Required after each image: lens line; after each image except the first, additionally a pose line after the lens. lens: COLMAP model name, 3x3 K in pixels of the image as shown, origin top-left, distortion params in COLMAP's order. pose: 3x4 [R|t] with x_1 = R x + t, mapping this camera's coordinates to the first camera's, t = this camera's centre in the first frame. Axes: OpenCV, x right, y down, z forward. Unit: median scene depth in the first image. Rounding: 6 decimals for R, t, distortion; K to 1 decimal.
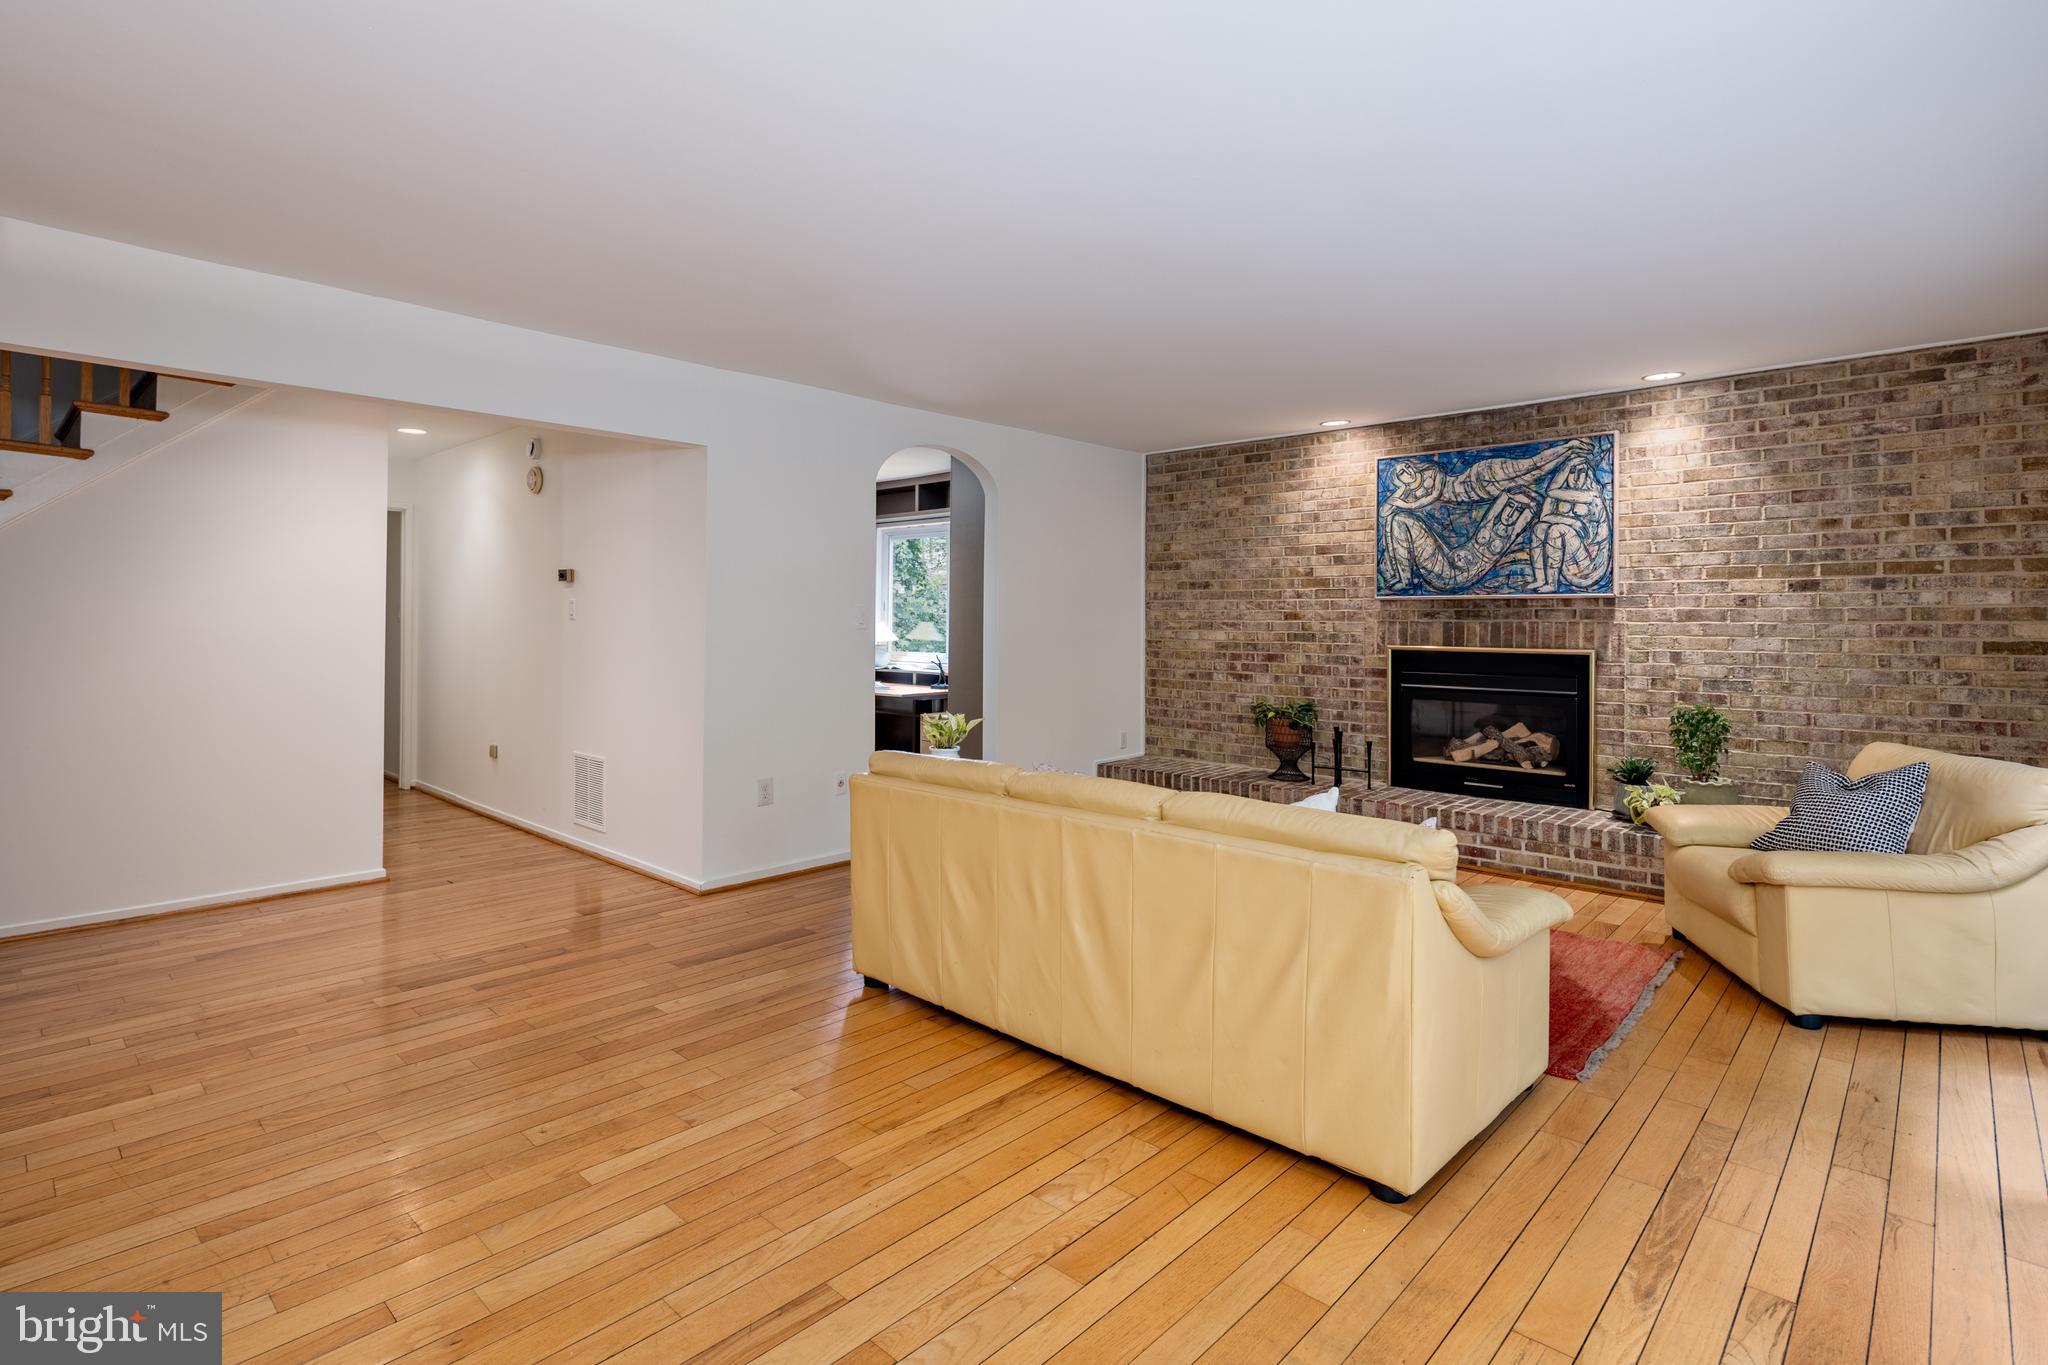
lens RADIAL K [[996.9, 0, 1021.0], [0, 996.9, 627.6], [0, 0, 1]] dist [0.004487, -0.000600]
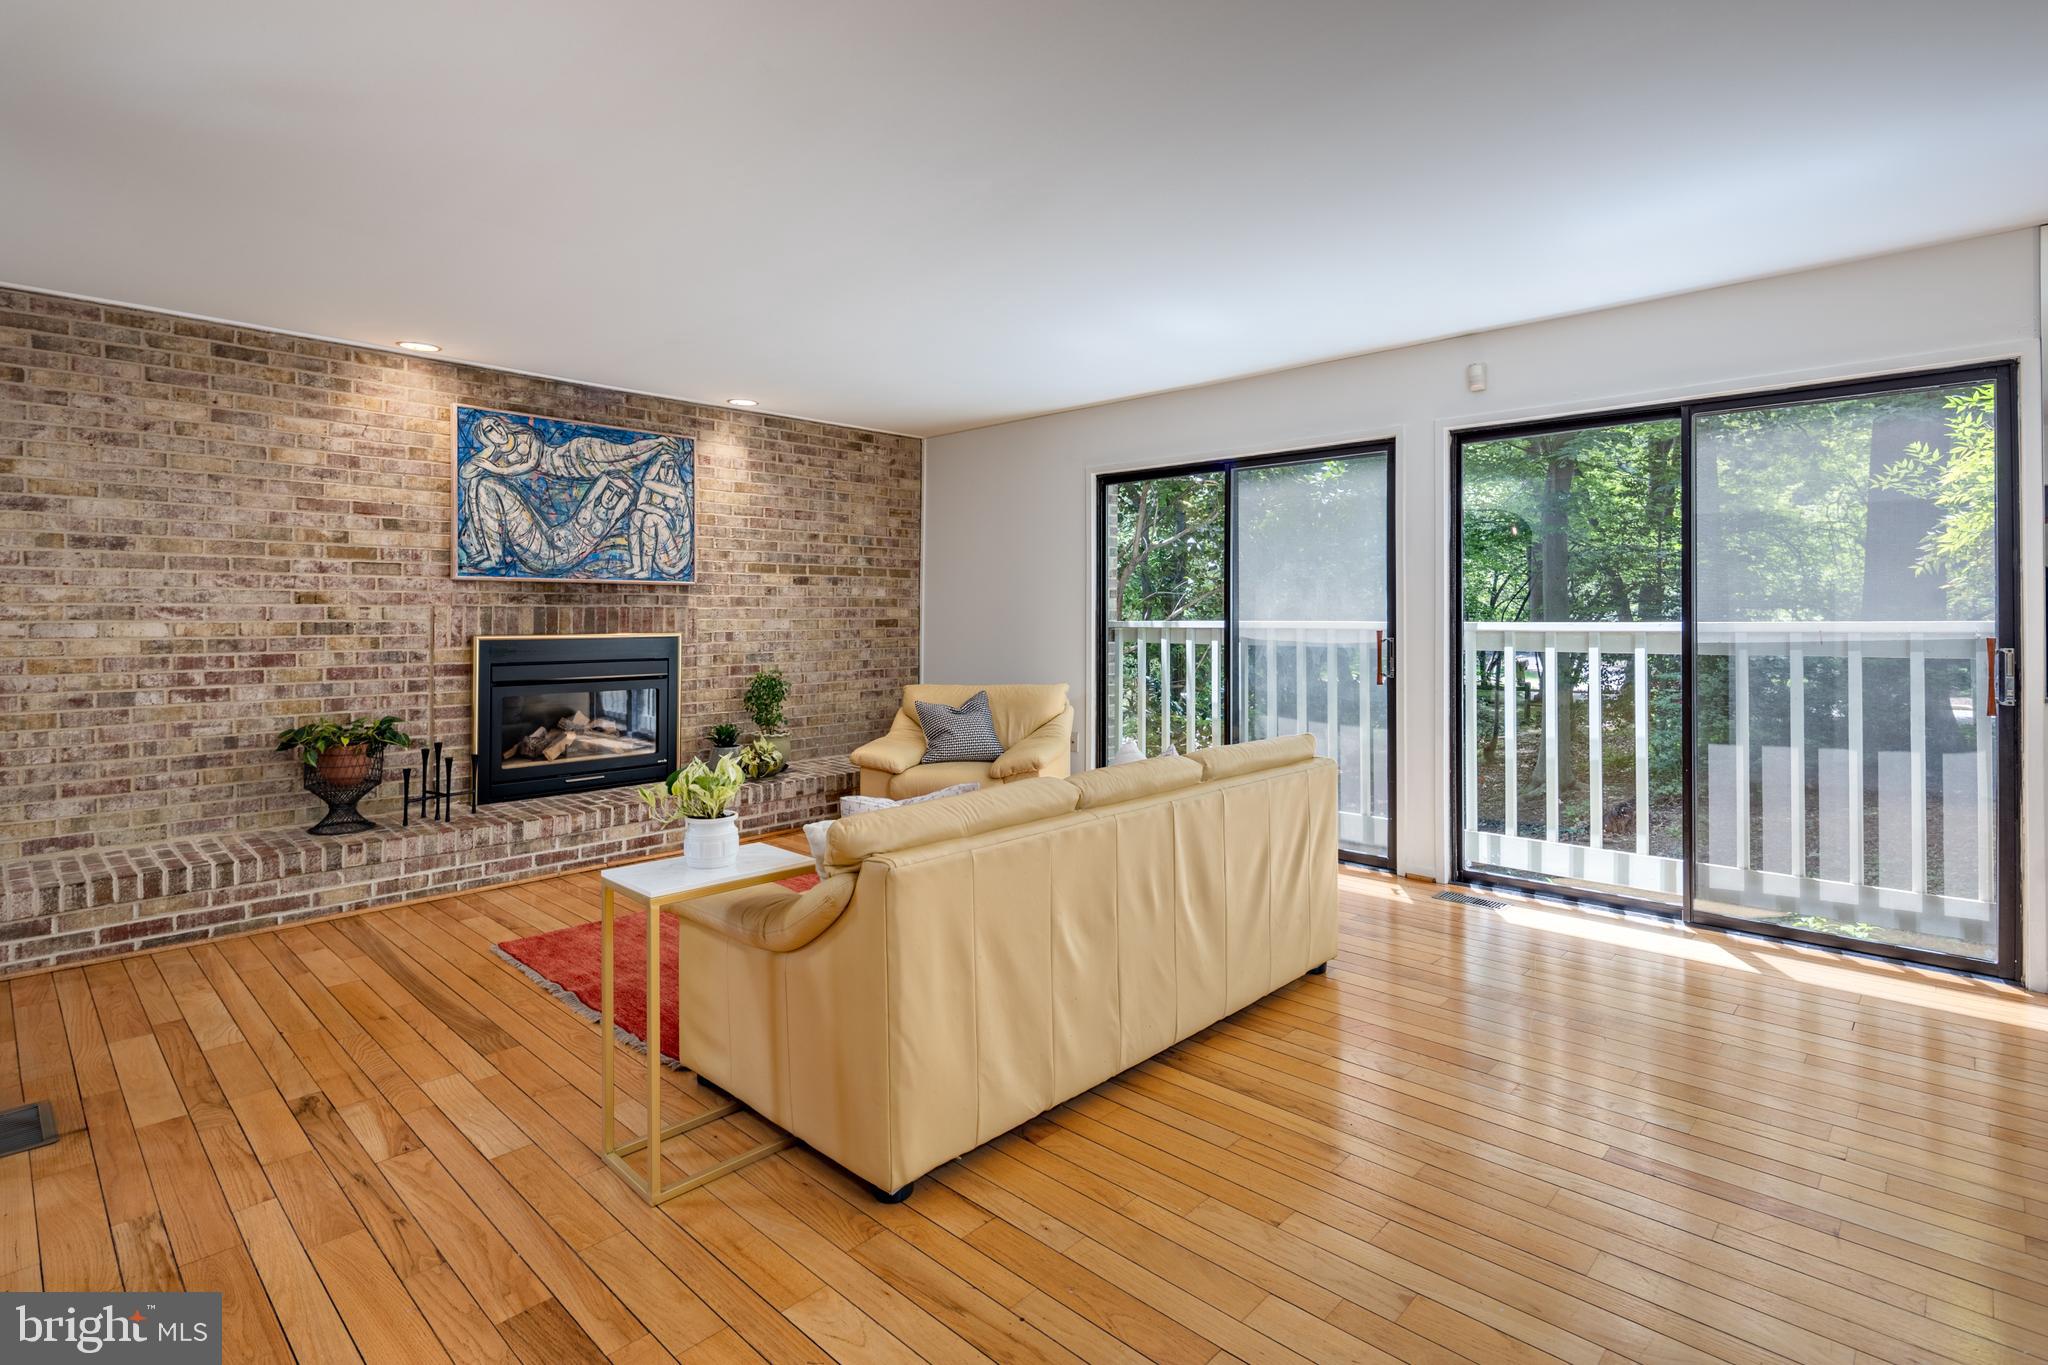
lens RADIAL K [[996.9, 0, 1013.1], [0, 996.9, 607.3], [0, 0, 1]] dist [0.004487, -0.000600]
pose [[0.012376, 0.001365, 0.999922, -0.466059], [0.005635, 0.999983, -0.001435, -0.001619], [-0.999908, 0.005653, 0.012369, 0.561632]]
